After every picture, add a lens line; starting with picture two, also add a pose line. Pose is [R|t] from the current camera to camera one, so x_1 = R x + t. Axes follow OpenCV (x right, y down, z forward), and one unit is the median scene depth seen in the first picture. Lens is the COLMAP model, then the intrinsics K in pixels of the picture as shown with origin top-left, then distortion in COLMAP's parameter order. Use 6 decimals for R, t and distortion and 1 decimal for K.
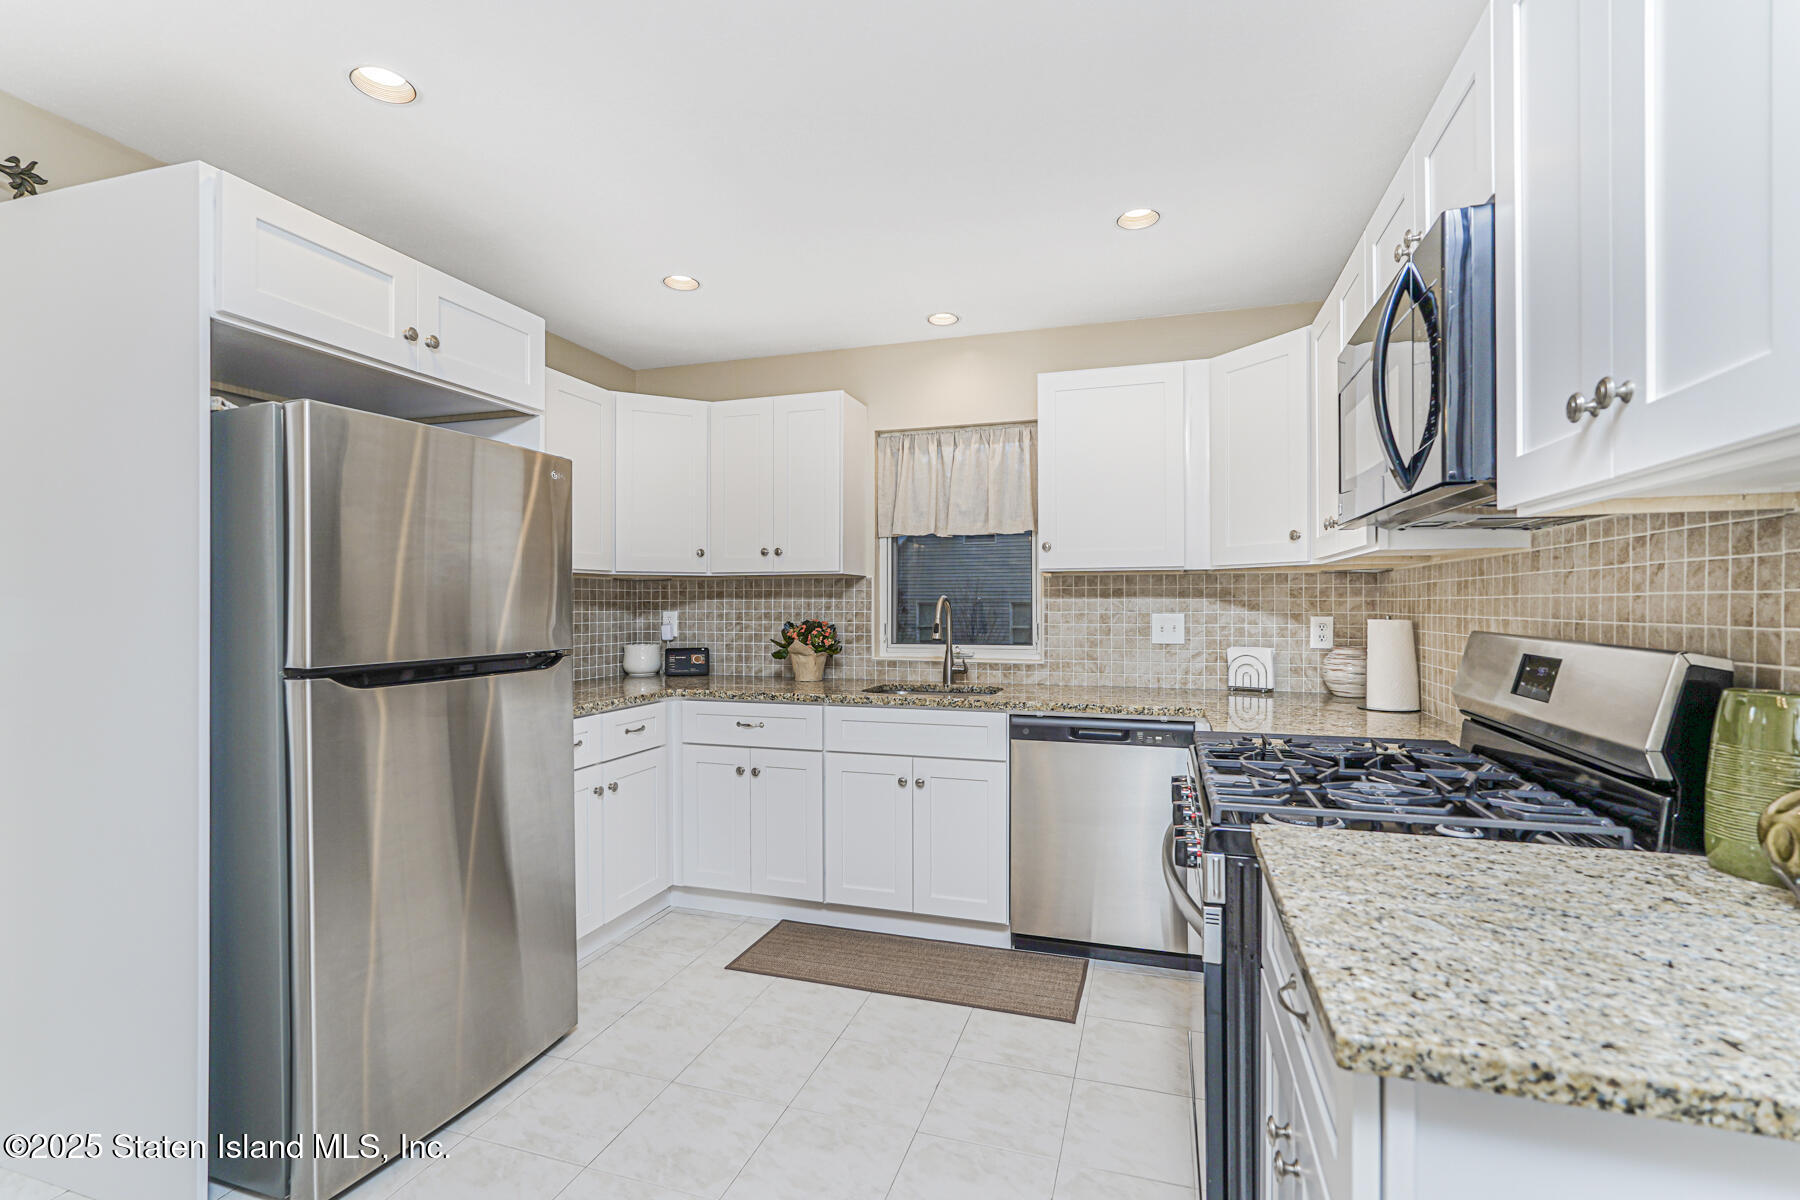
lens RADIAL K [[796.5, 0, 918.0], [0, 796.5, 601.1], [0, 0, 1]] dist [-0.014230, 0.006813]
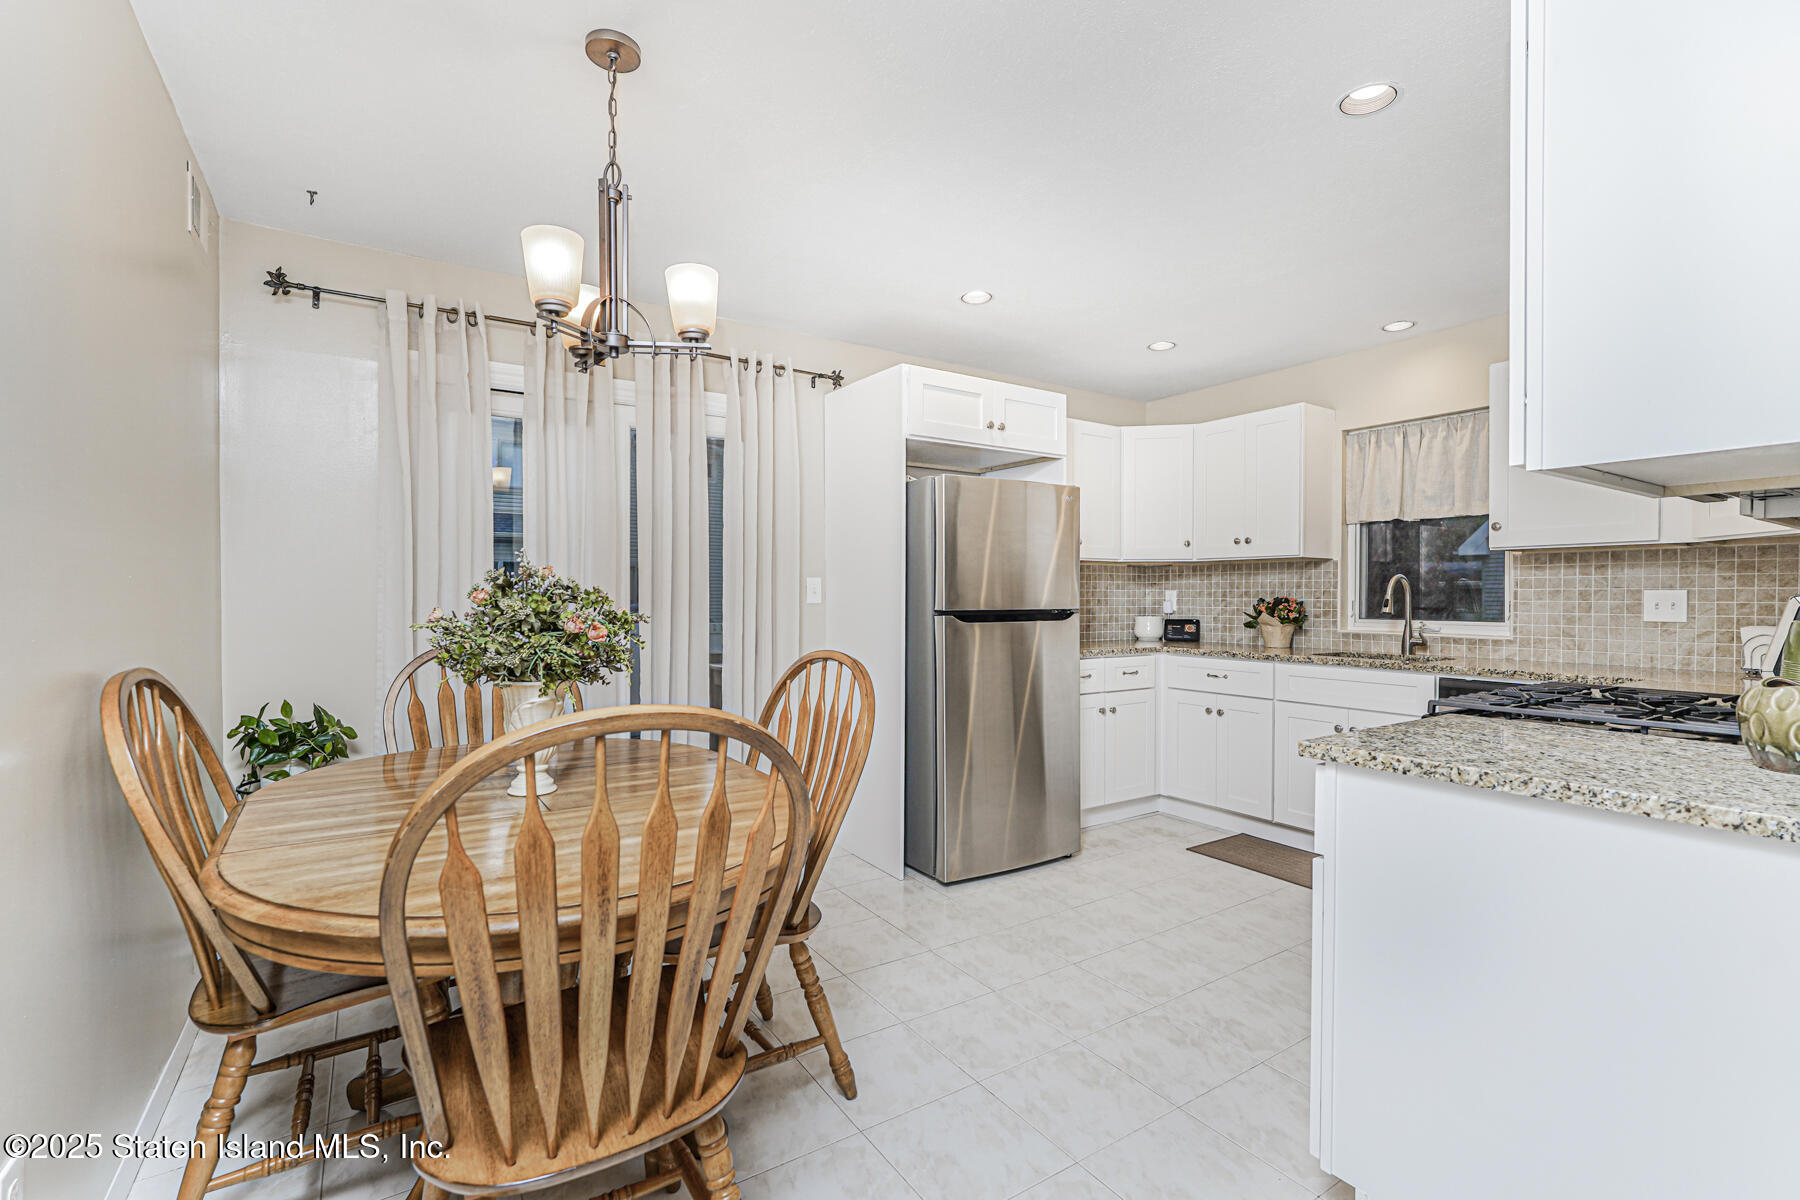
lens RADIAL K [[796.5, 0, 916.5], [0, 796.5, 586.5], [0, 0, 1]] dist [-0.014230, 0.006813]
pose [[0.774703, -0.002198, -0.632321, 0.207252], [-0.003252, 0.999967, -0.007461, 0.020268], [0.632317, 0.007836, 0.774670, -0.278734]]
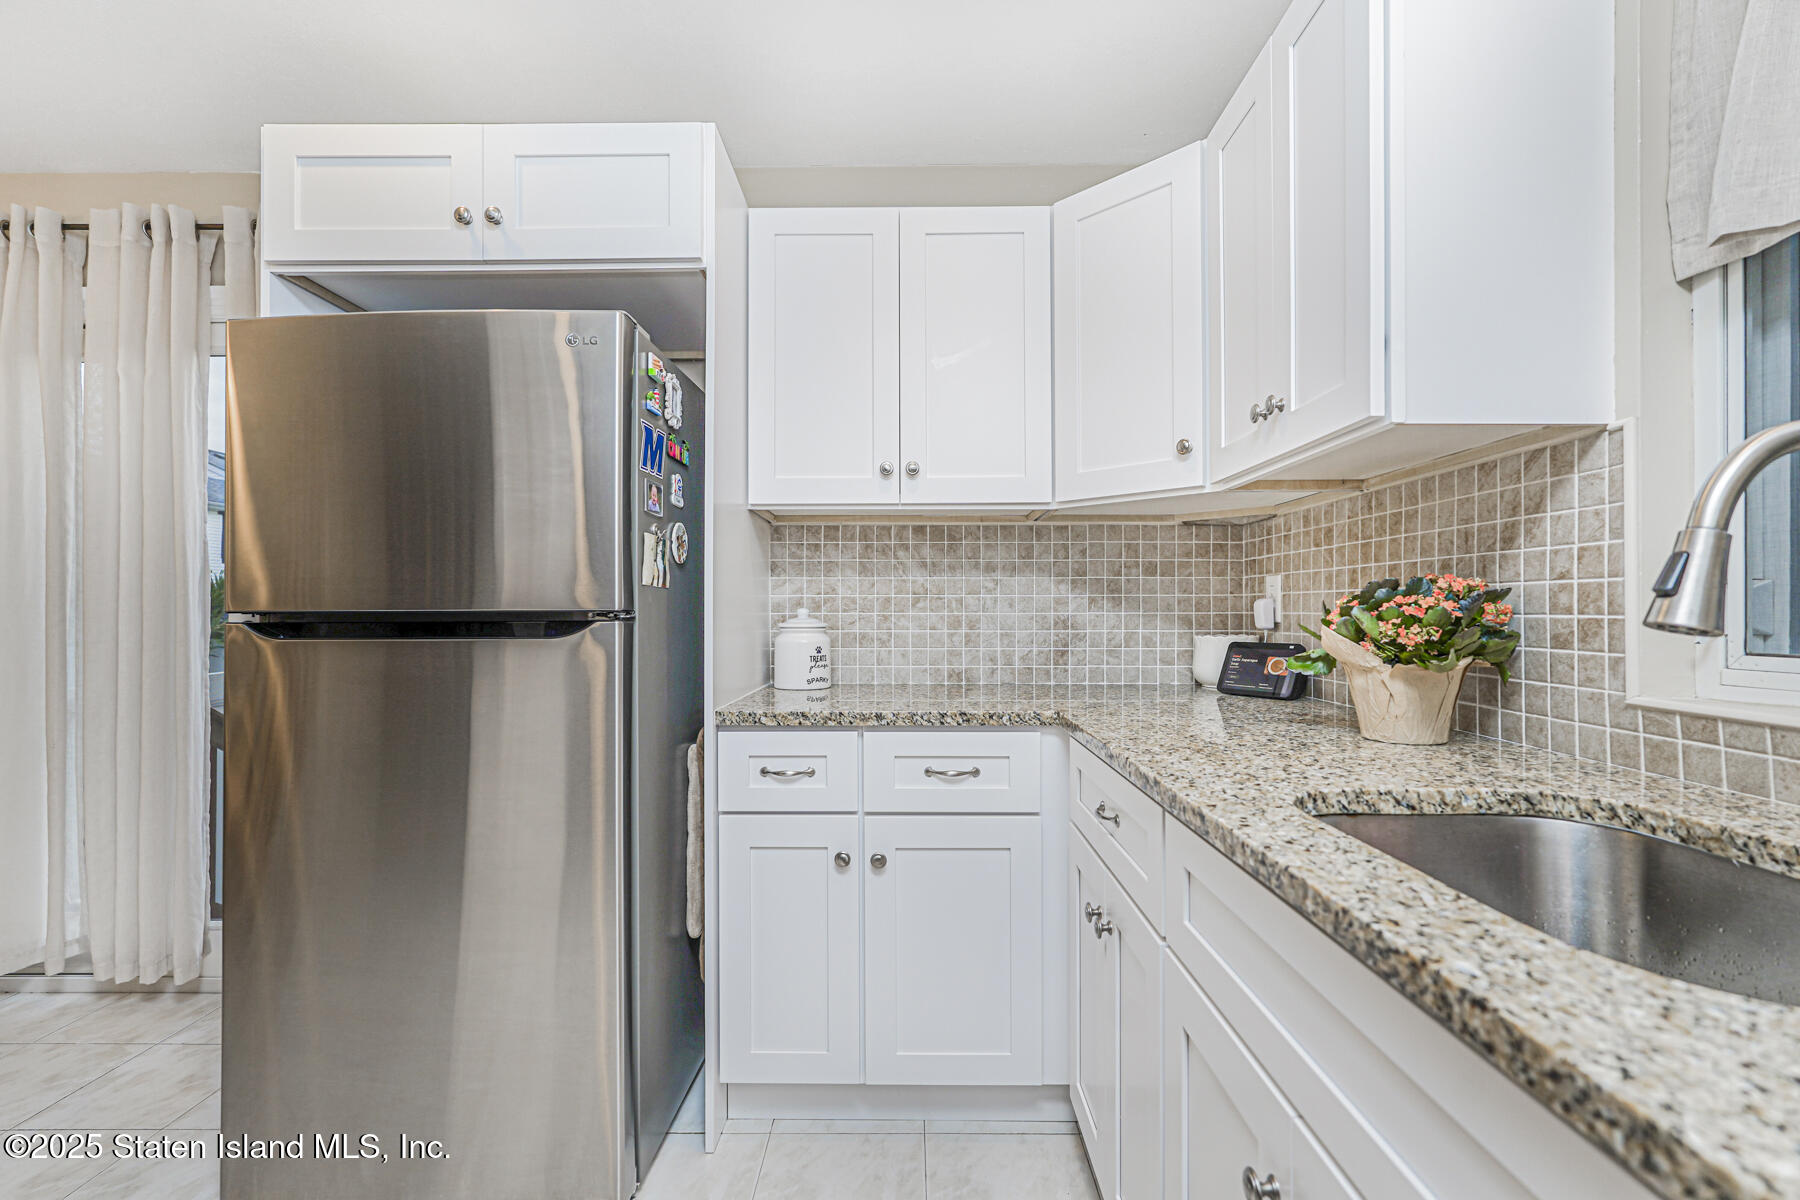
lens RADIAL K [[796.5, 0, 890.6], [0, 796.5, 591.4], [0, 0, 1]] dist [-0.014230, 0.006813]
pose [[0.283955, -0.020178, -0.958625, 0.154250], [0.003298, 0.999793, -0.020068, 0.039983], [0.958832, 0.002537, 0.283963, 0.707865]]
